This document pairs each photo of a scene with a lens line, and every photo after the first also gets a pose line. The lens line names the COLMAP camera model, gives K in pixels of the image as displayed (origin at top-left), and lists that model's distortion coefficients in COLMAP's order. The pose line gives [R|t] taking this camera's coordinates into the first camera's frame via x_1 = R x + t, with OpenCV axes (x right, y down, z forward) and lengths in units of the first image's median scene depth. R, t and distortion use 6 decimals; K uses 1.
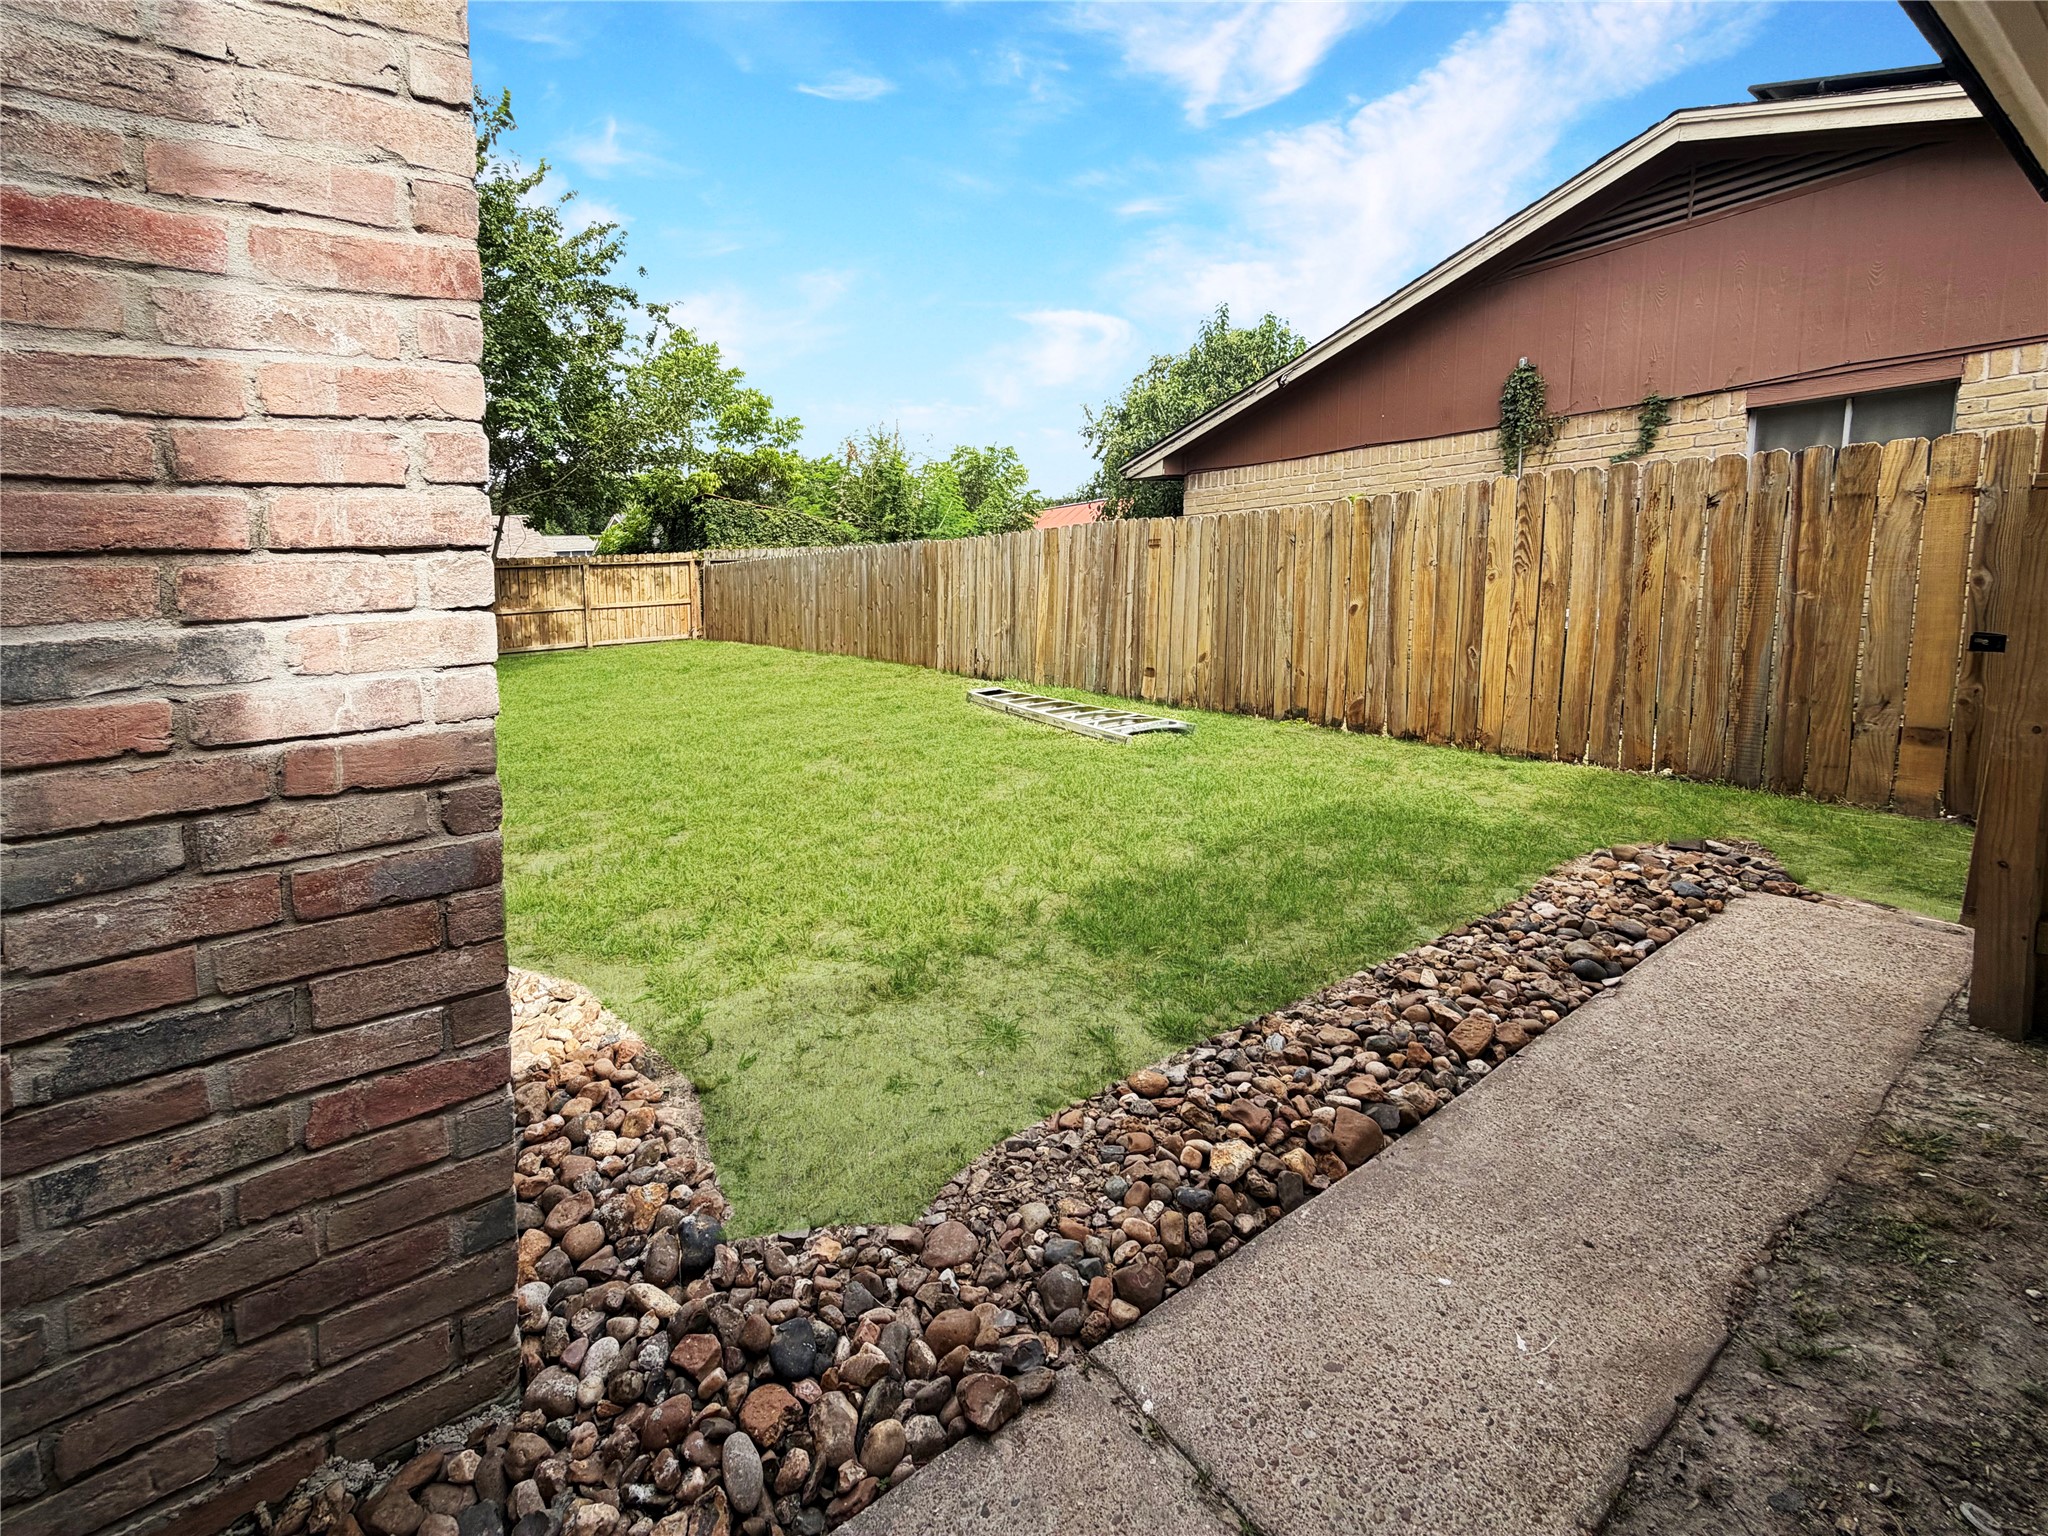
lens RADIAL K [[830.4, 0, 1024.0], [0, 830.4, 768.0], [0, 0, 1]] dist [-0.000014, 0.000025]
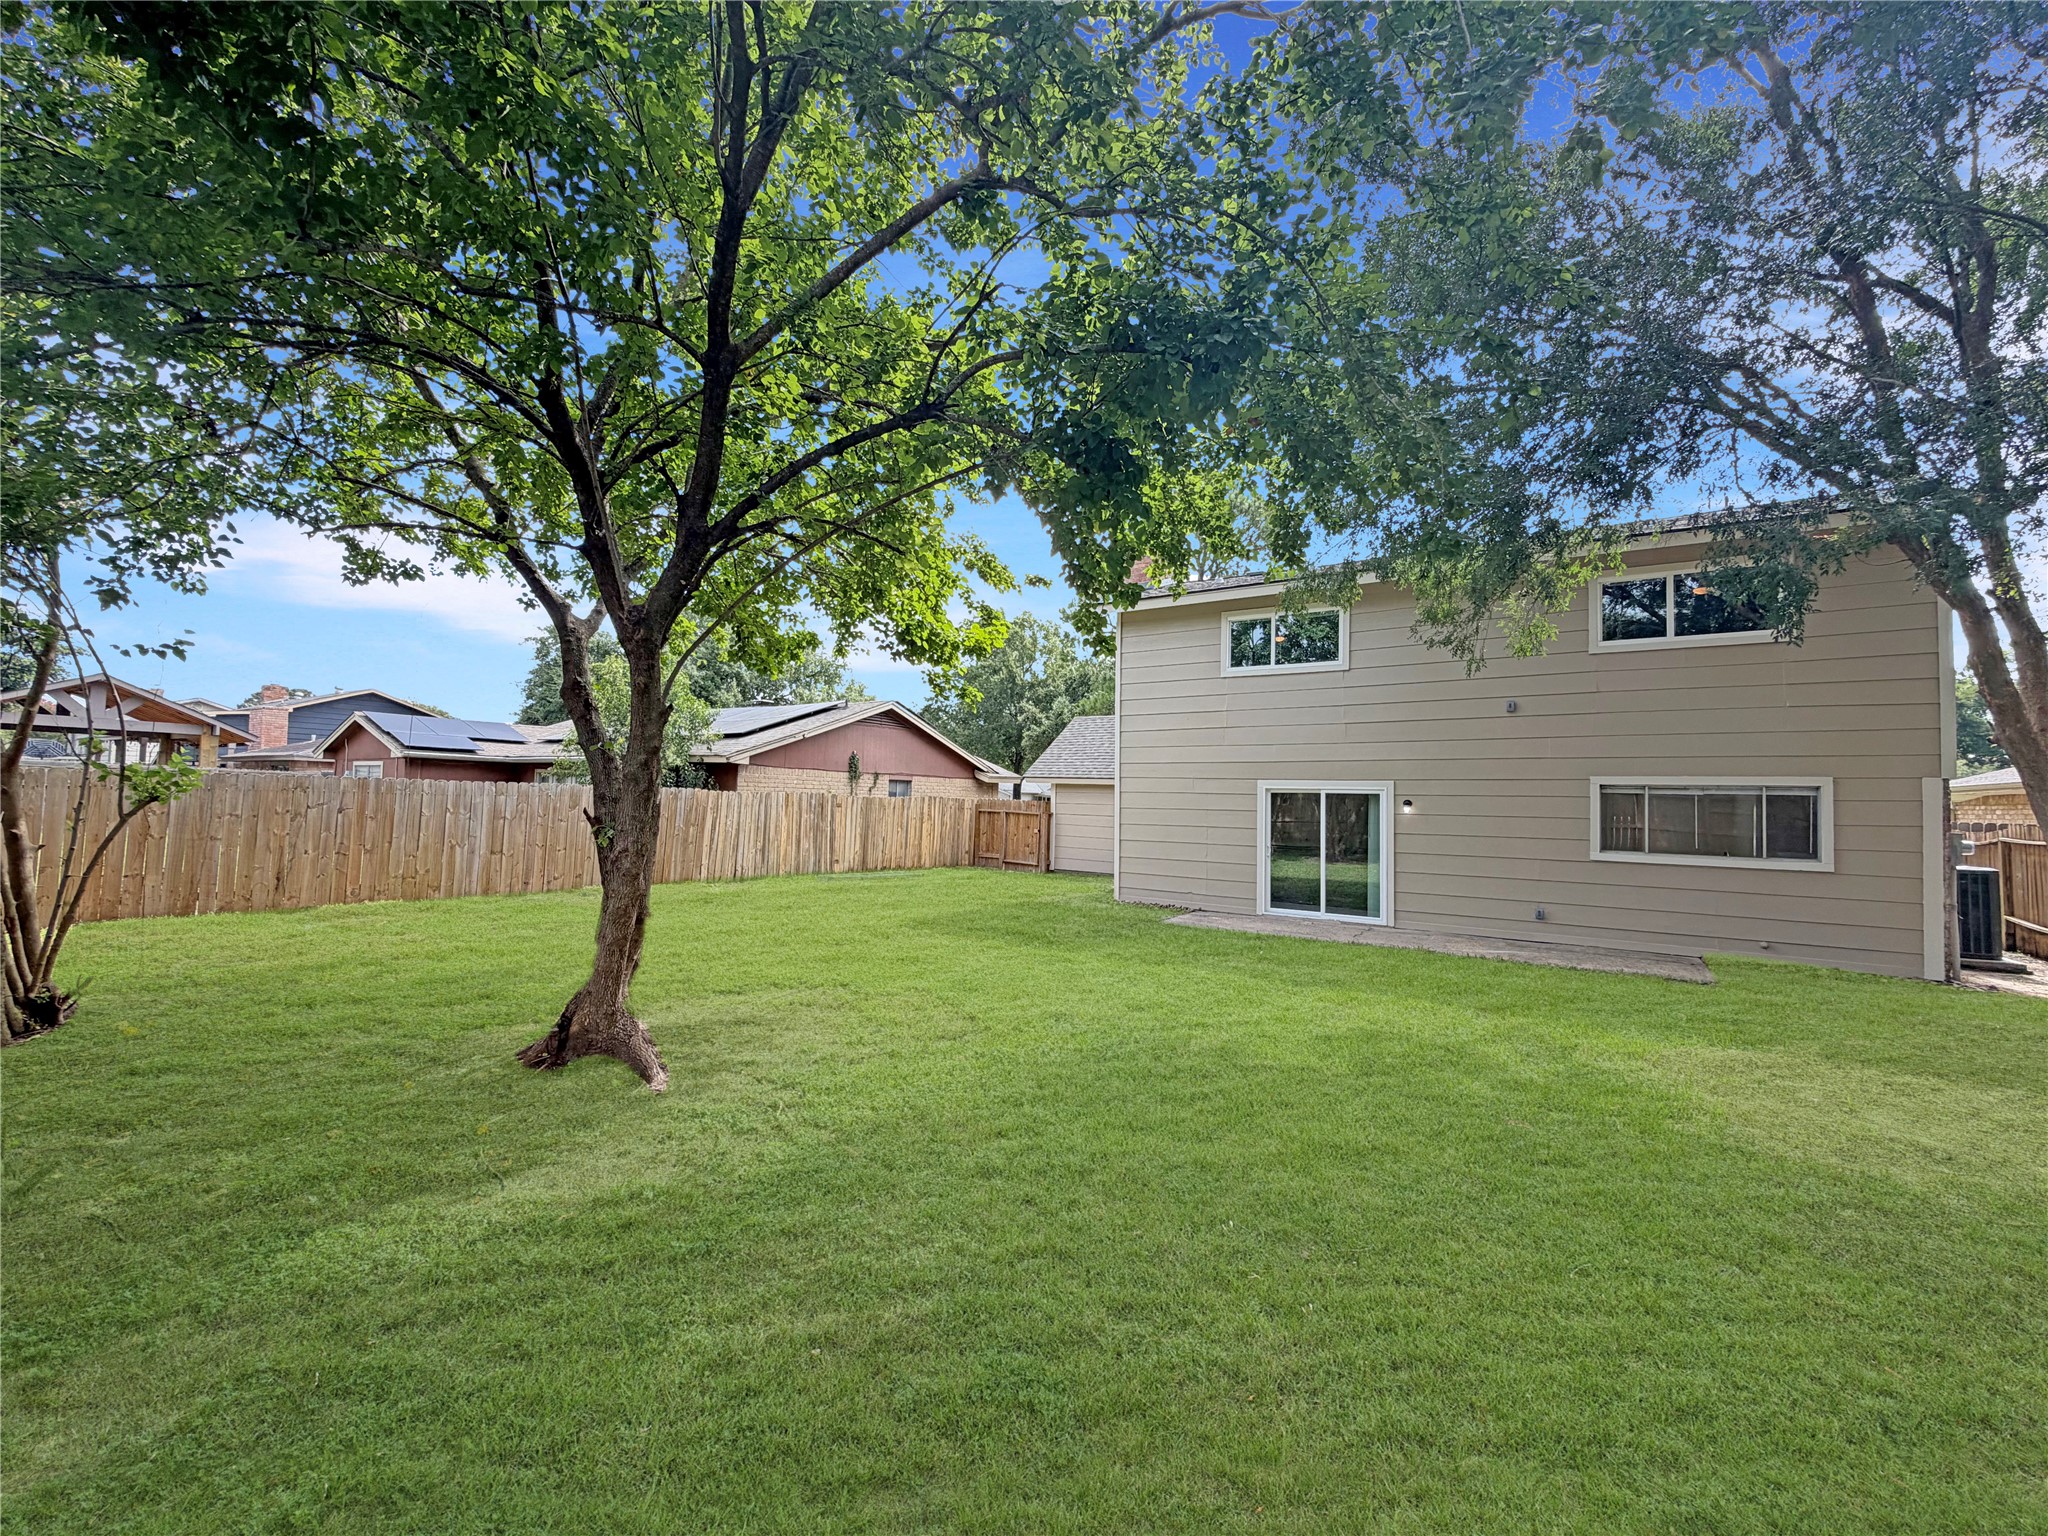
lens RADIAL K [[830.4, 0, 1024.0], [0, 830.4, 768.0], [0, 0, 1]] dist [-0.000014, 0.000025]
pose [[-0.339163, 0.073965, 0.937815, -2.182248], [0.207041, 0.978330, -0.002283, -0.260757], [-0.917661, 0.193392, -0.347127, 1.309017]]
